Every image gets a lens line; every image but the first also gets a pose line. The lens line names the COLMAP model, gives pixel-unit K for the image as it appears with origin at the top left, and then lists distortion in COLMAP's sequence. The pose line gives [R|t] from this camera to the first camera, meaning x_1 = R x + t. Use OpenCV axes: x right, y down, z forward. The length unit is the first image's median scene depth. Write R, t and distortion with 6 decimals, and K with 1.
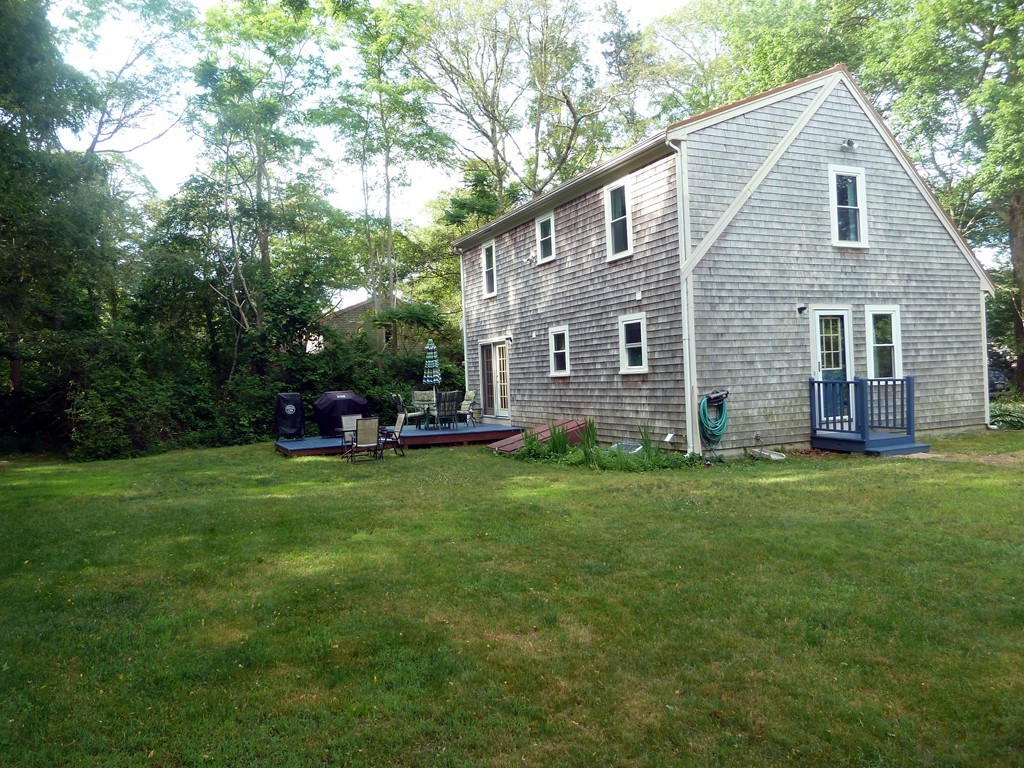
lens RADIAL K [[778.9, 0, 512.0], [0, 778.9, 384.0], [0, 0, 1]] dist [-0.051648, 0.047559]
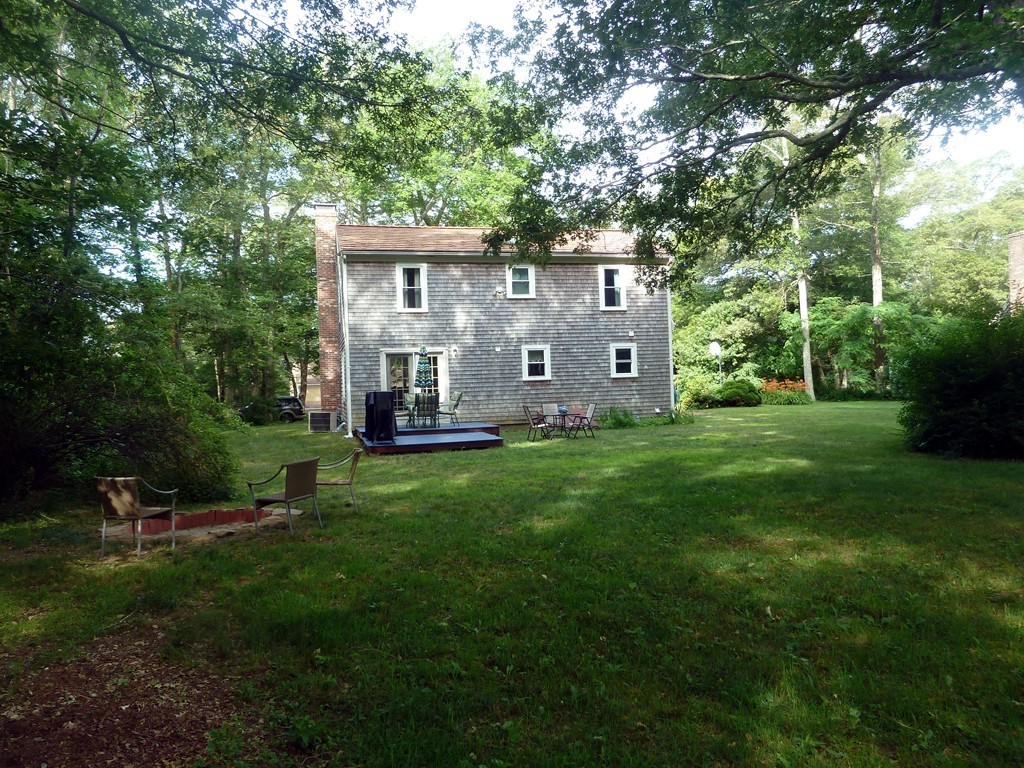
lens RADIAL K [[778.9, 0, 512.0], [0, 778.9, 384.0], [0, 0, 1]] dist [-0.051648, 0.047559]
pose [[0.120398, 0.043212, 0.991785, -1.539983], [0.040624, 0.998001, -0.048415, 0.072911], [-0.991894, 0.046119, 0.118402, 0.997982]]
